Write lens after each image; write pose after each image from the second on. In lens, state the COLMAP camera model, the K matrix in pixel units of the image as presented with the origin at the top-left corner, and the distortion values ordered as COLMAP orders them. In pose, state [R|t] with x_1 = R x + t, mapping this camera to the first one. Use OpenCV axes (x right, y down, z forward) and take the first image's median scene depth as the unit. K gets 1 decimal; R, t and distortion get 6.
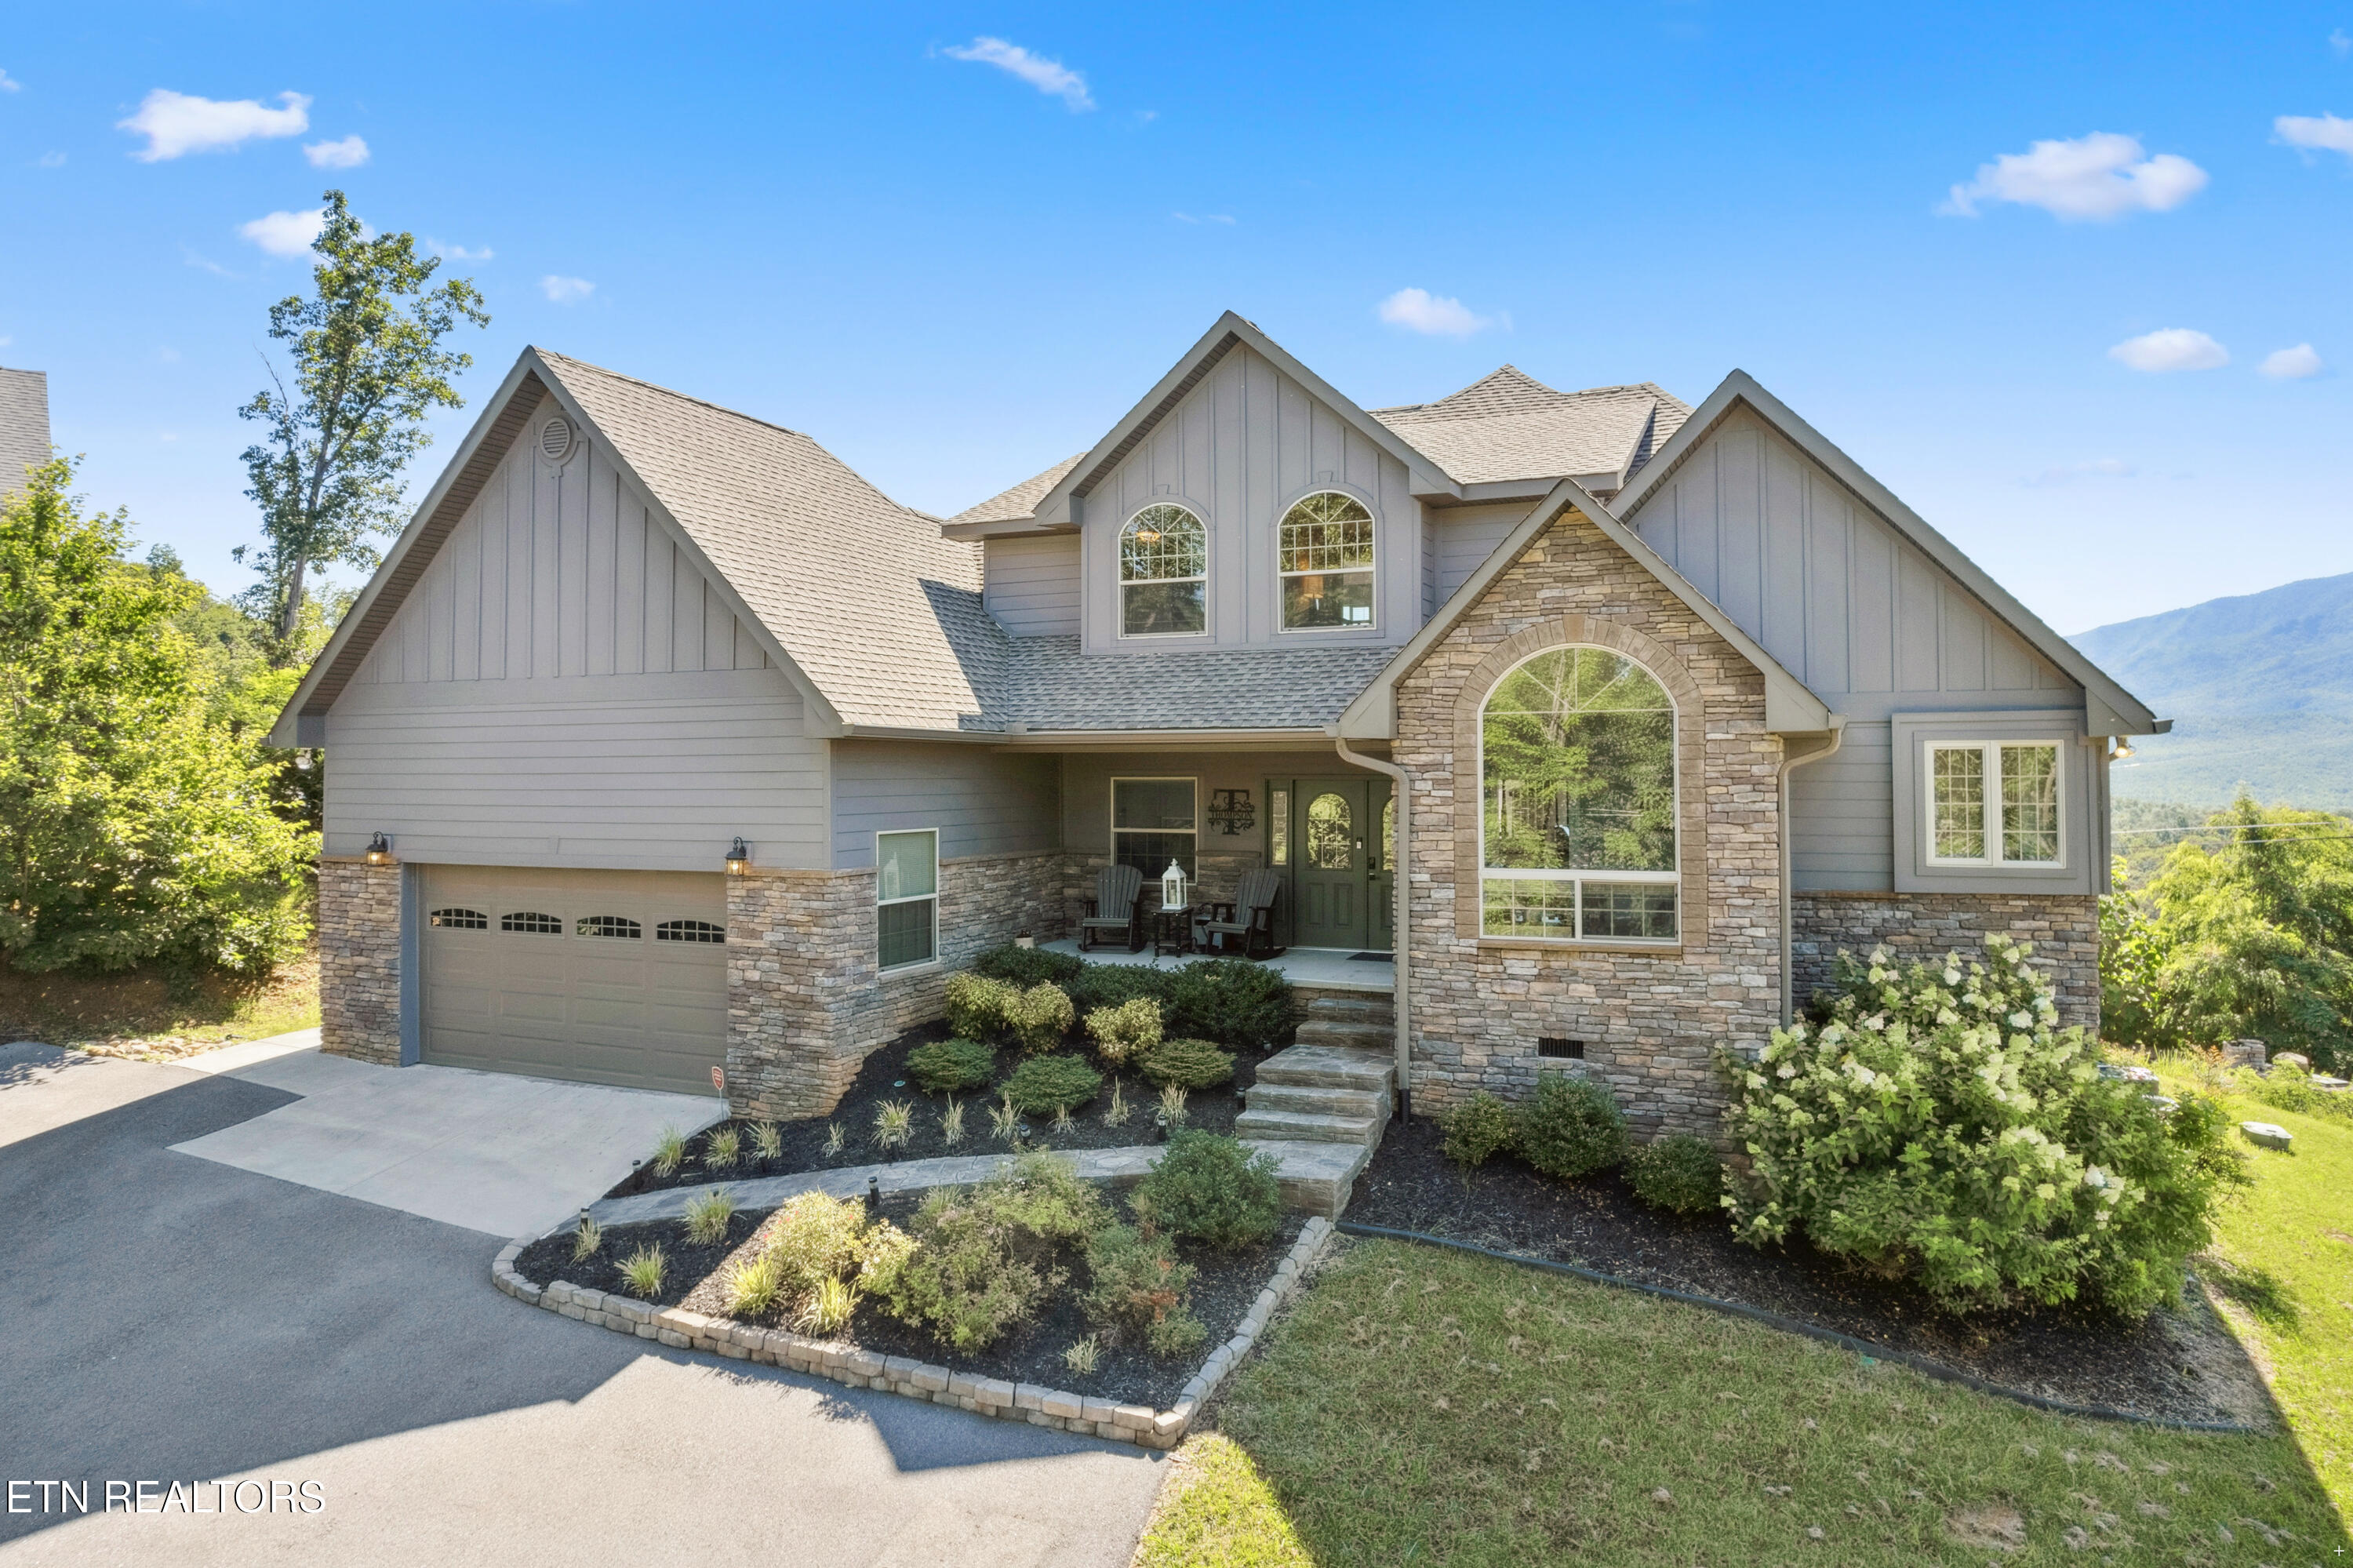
lens RADIAL K [[1529.6, 0, 1176.5], [0, 1529.6, 784.0], [0, 0, 1]] dist [-0.036122, -0.000077]
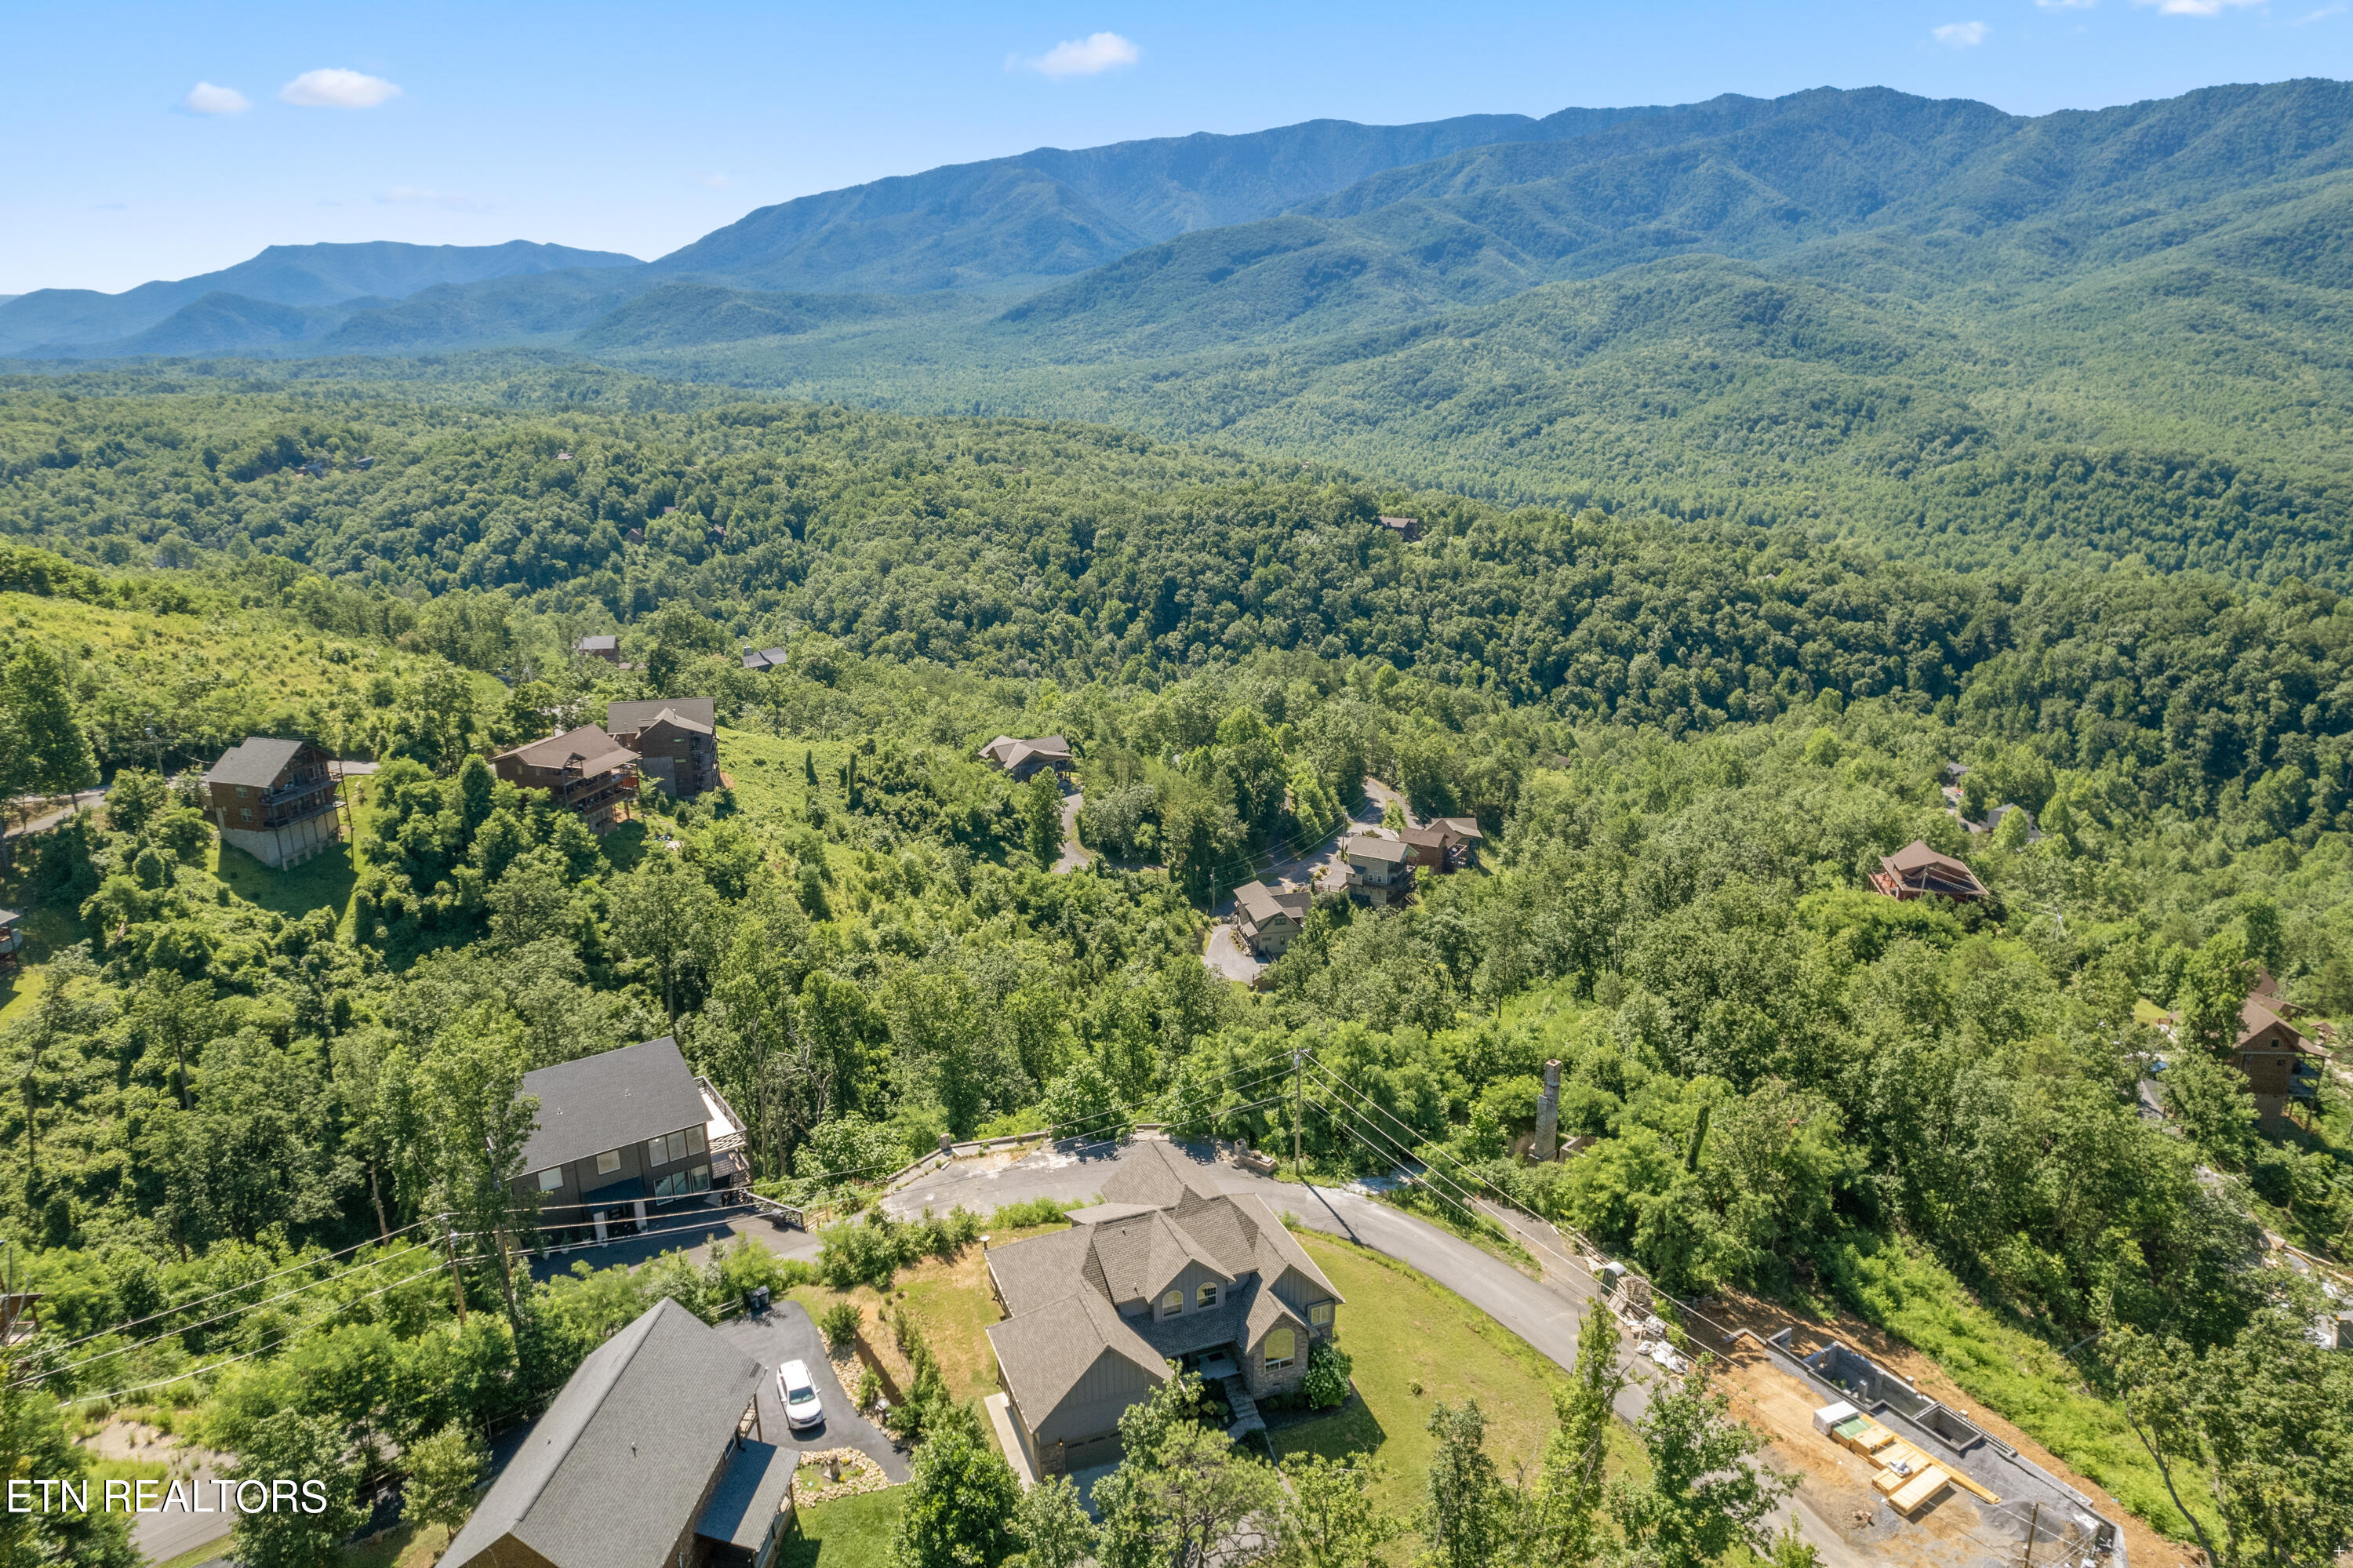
lens RADIAL K [[1493.4, 0, 1176.5], [0, 1493.4, 784.0], [0, 0, 1]] dist [-0.071069, 0.066523]
pose [[0.704354, -0.206845, 0.679044, -3.163397], [0.005617, 0.958197, 0.286053, -3.408048], [-0.709826, -0.197668, 0.676072, -2.009615]]
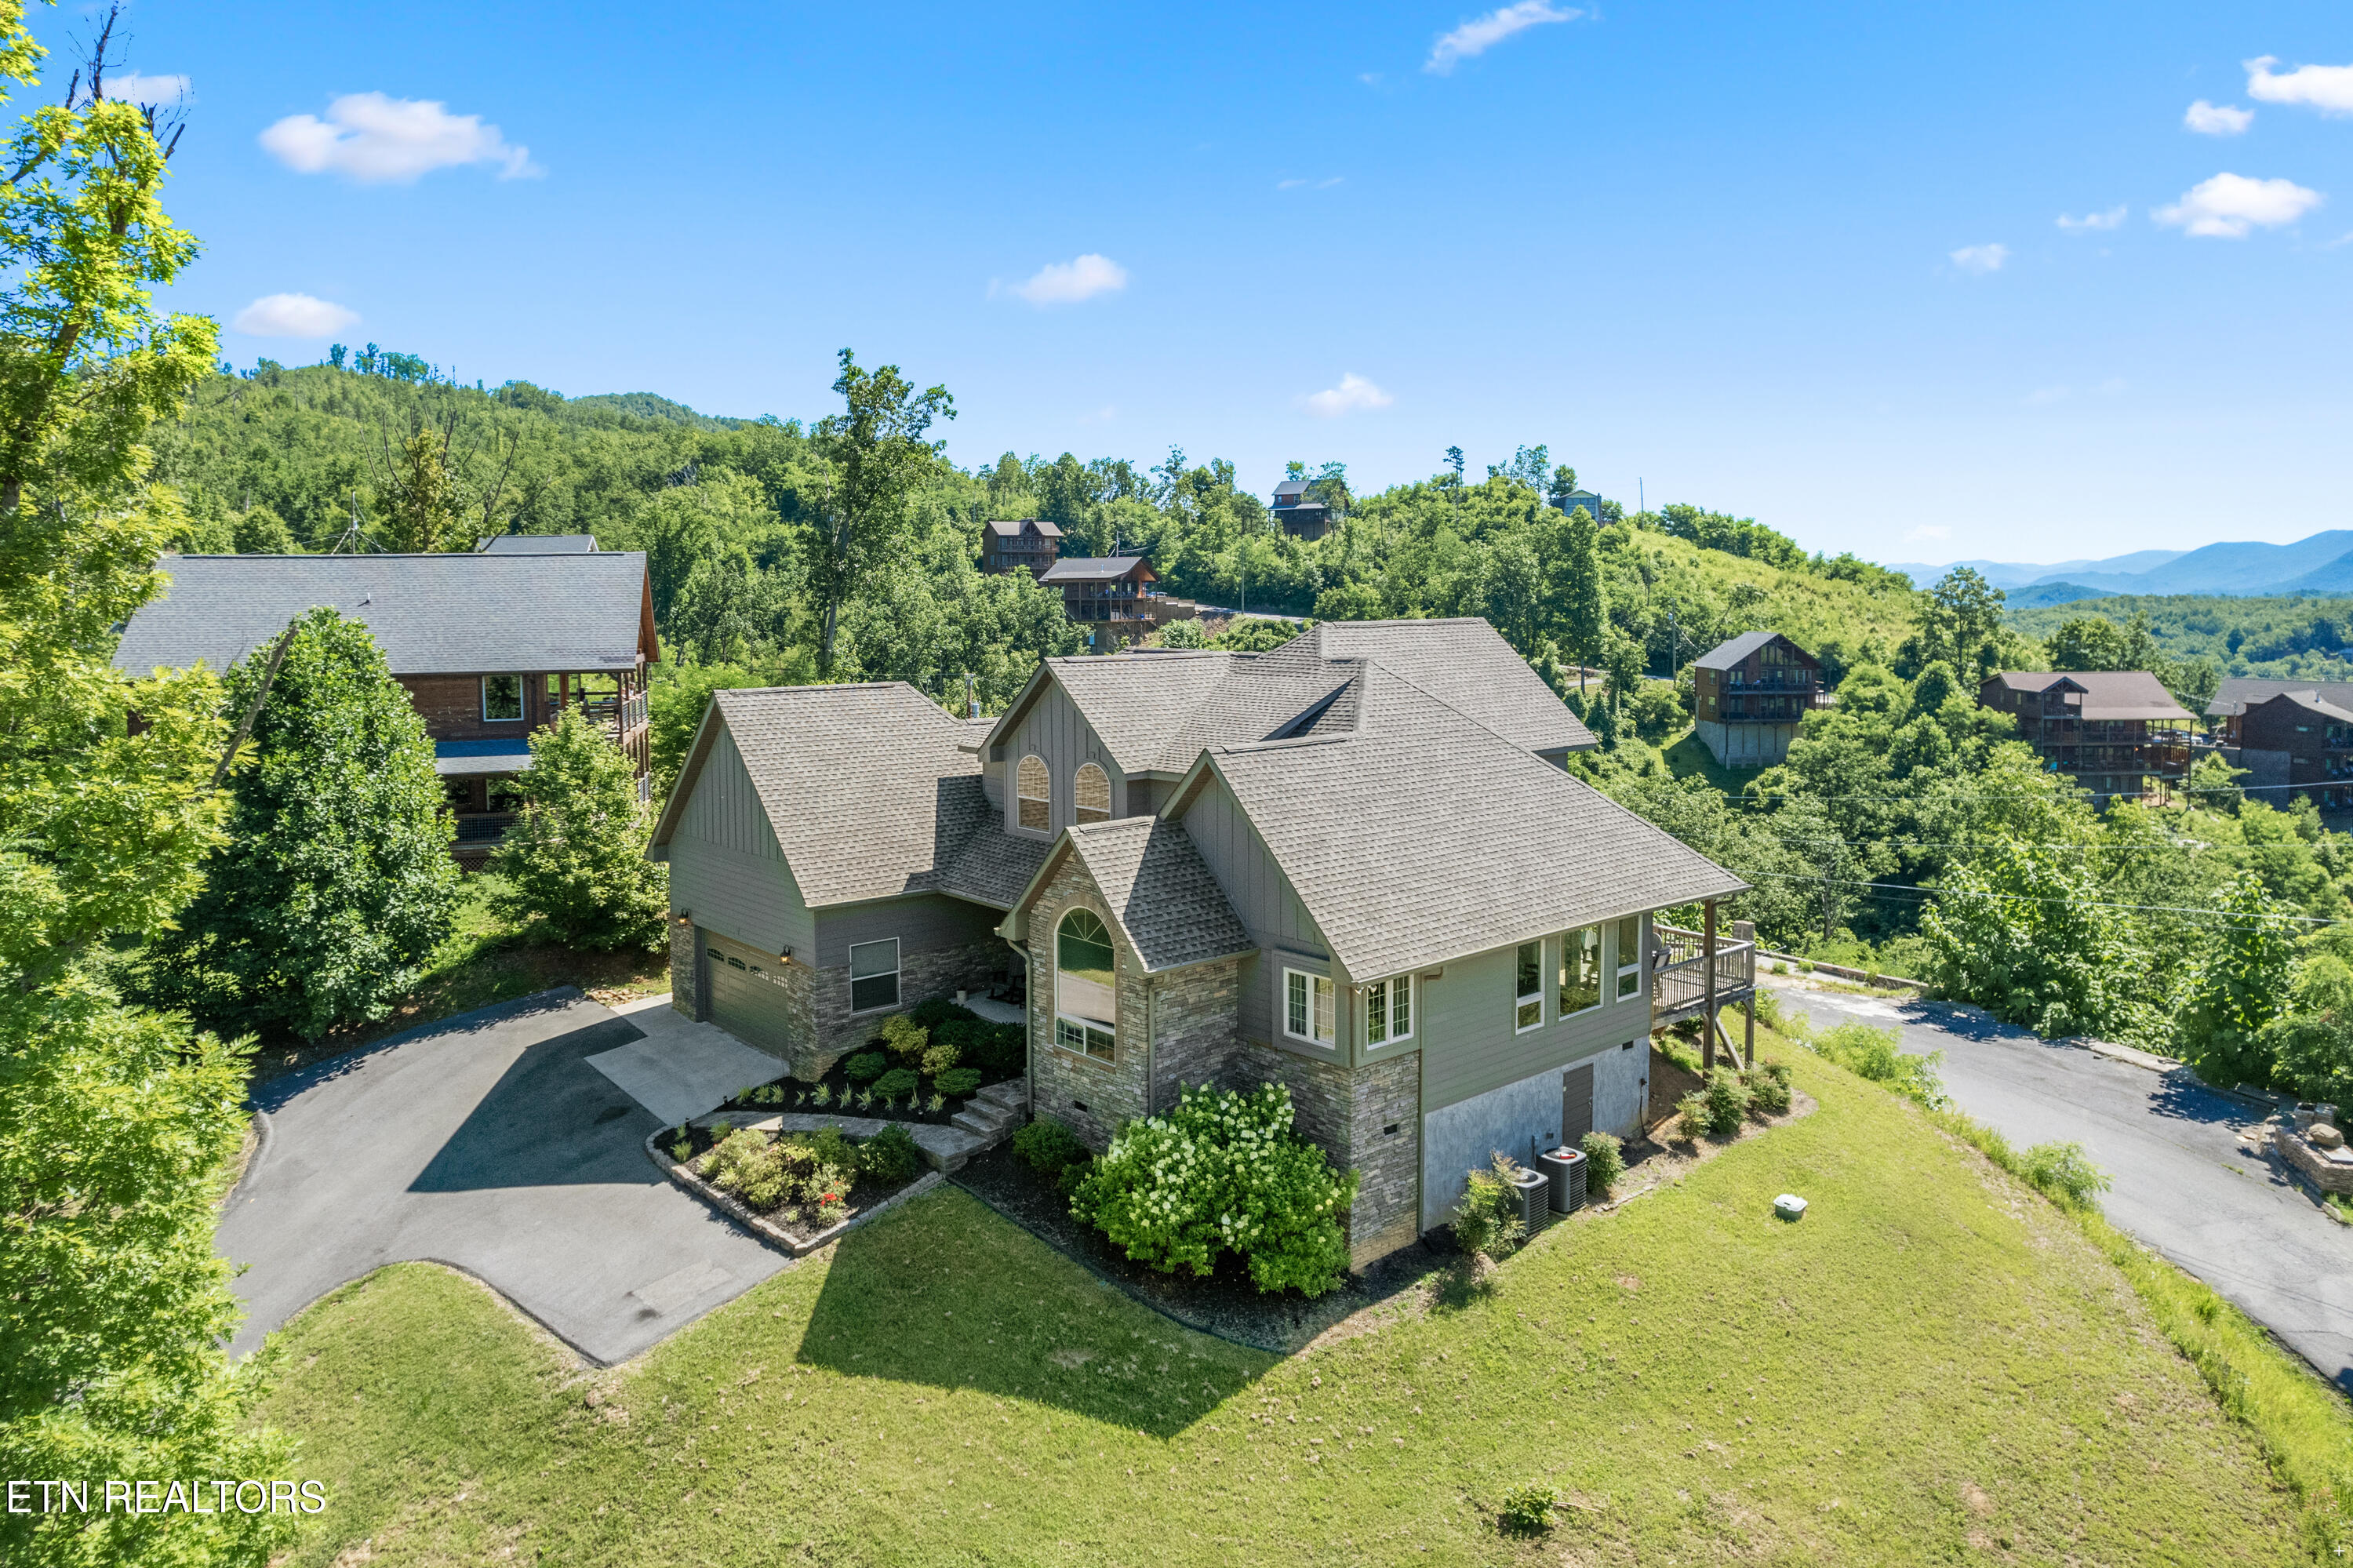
lens RADIAL K [[1546.4, 0, 1175.8], [0, 1546.4, 686.7], [0, 0, 1]] dist [-0.077809, 0.062279]
pose [[0.903951, 0.023619, -0.426983, 1.063860], [0.001310, 0.998316, 0.057997, -0.432027], [0.427634, -0.052986, 0.902398, -0.645071]]
